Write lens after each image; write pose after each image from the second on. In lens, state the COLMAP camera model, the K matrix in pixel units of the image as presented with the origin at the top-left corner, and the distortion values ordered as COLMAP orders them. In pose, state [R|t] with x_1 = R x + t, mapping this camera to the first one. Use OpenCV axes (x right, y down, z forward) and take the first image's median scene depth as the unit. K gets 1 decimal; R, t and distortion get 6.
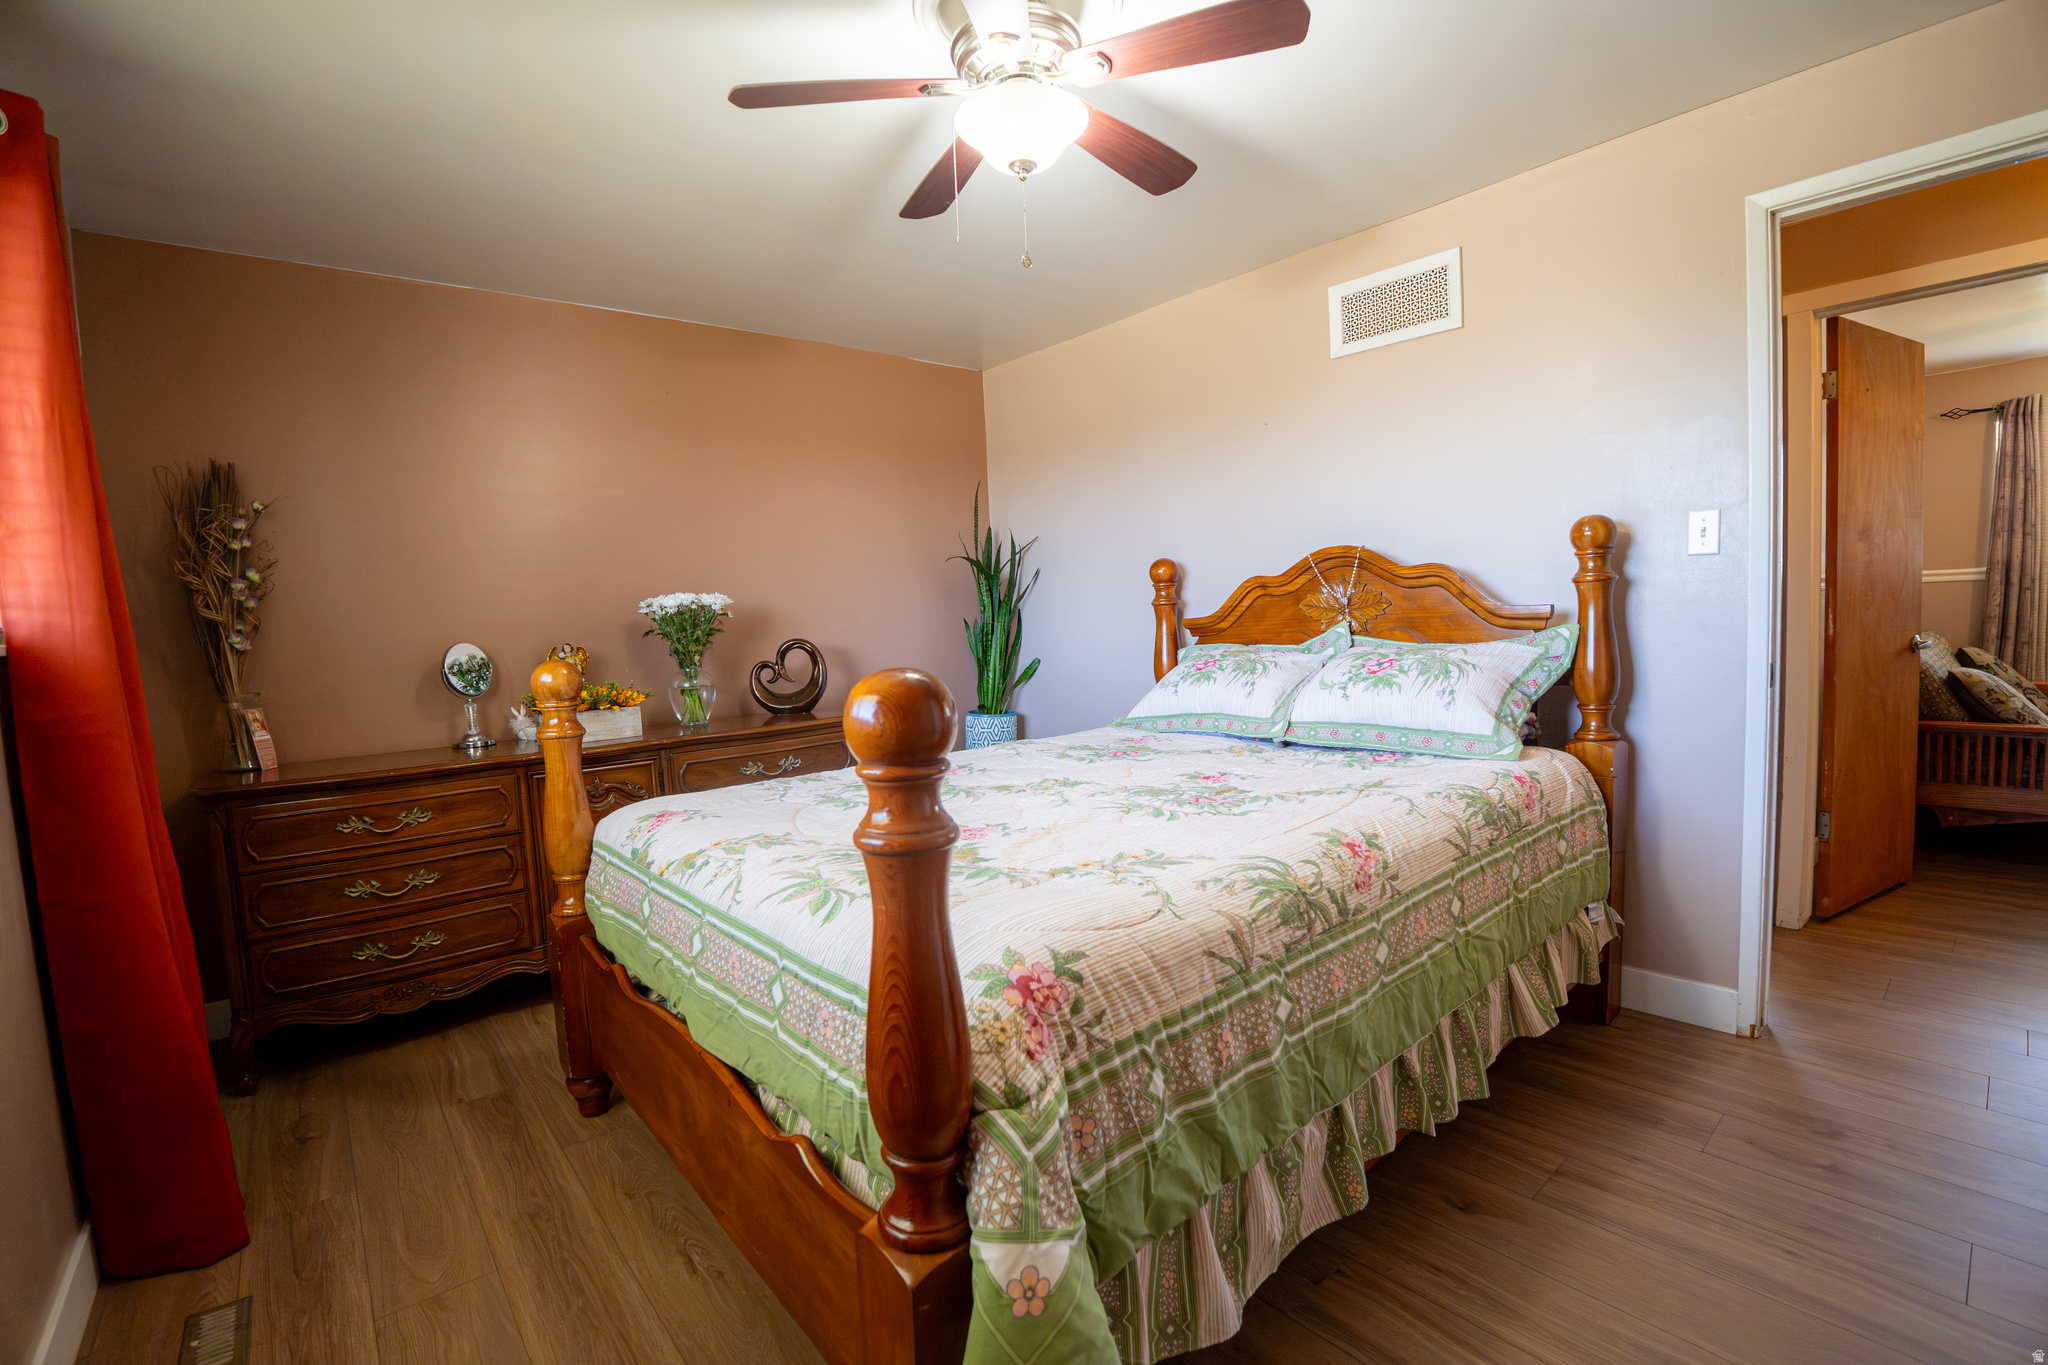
lens RADIAL K [[902.0, 0, 1024.6], [0, 902.0, 685.4], [0, 0, 1]] dist [-0.070046, 0.014321]
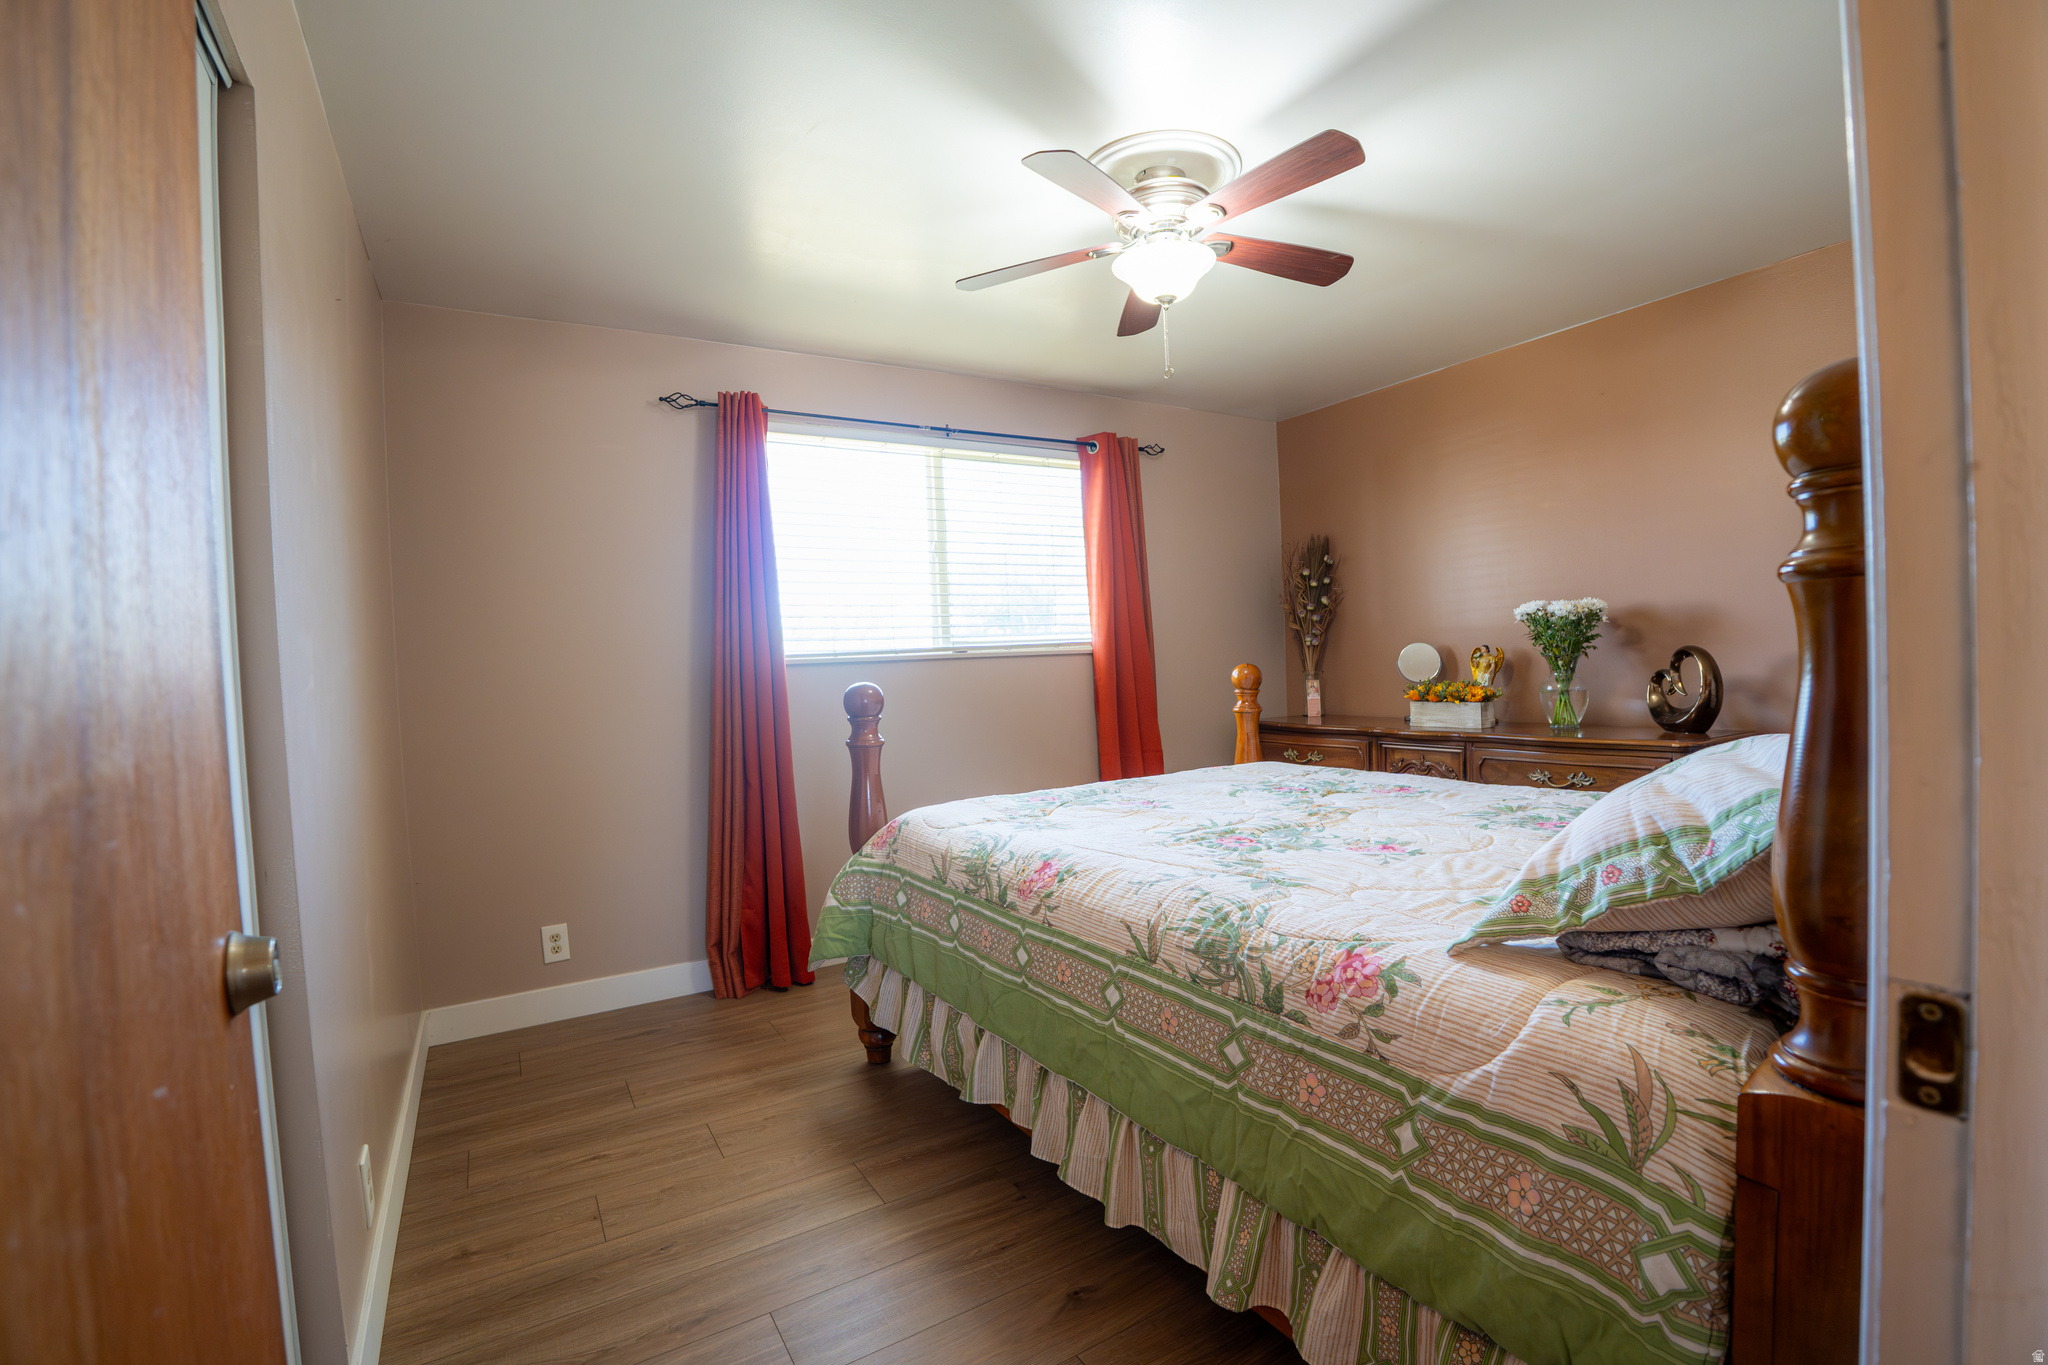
lens RADIAL K [[902.0, 0, 1024.6], [0, 902.0, 685.4], [0, 0, 1]] dist [-0.070046, 0.014321]
pose [[-0.159487, 0.076629, -0.984221, 1.276654], [-0.022587, 0.996439, 0.081240, -0.127310], [0.986942, 0.035187, -0.157188, 0.969169]]
